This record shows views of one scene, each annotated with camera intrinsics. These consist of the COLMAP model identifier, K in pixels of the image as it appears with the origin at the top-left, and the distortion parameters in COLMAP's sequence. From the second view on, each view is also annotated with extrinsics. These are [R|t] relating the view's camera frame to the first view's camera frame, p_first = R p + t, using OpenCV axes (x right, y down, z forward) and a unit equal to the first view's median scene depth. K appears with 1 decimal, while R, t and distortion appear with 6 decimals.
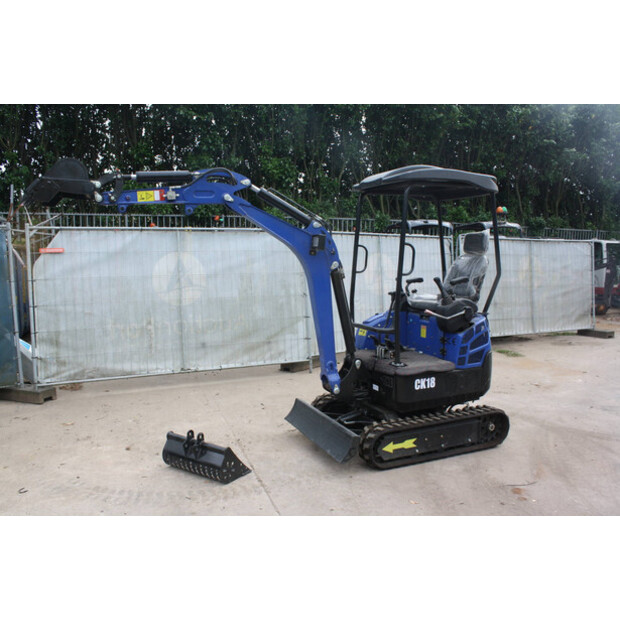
lens RADIAL K [[493.3, 0, 310.0], [0, 493.3, 310.0], [0, 0, 1]] dist [-0.002645, -0.001167]
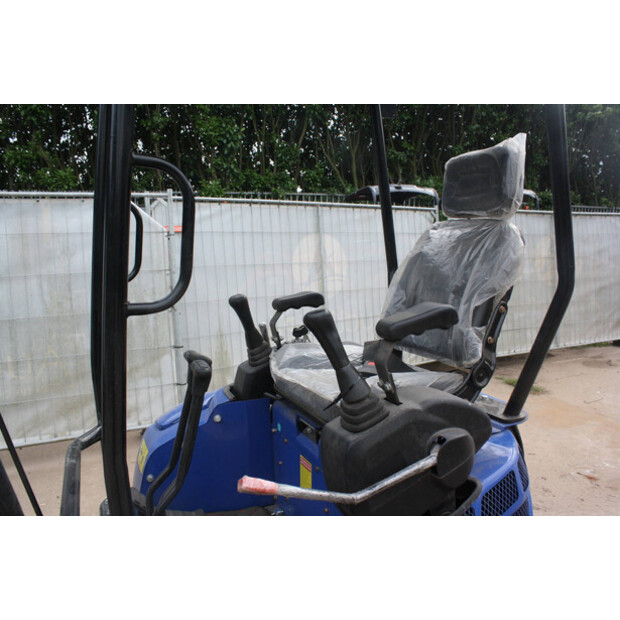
lens RADIAL K [[453.4, 0, 310.0], [0, 453.4, 310.0], [0, 0, 1]] dist [-0.021097, -0.001198]
pose [[0.999770, -0.013667, -0.016540, 0.172043], [0.014265, 0.999230, 0.036548, -0.049862], [0.016027, -0.036776, 0.999195, 0.526668]]
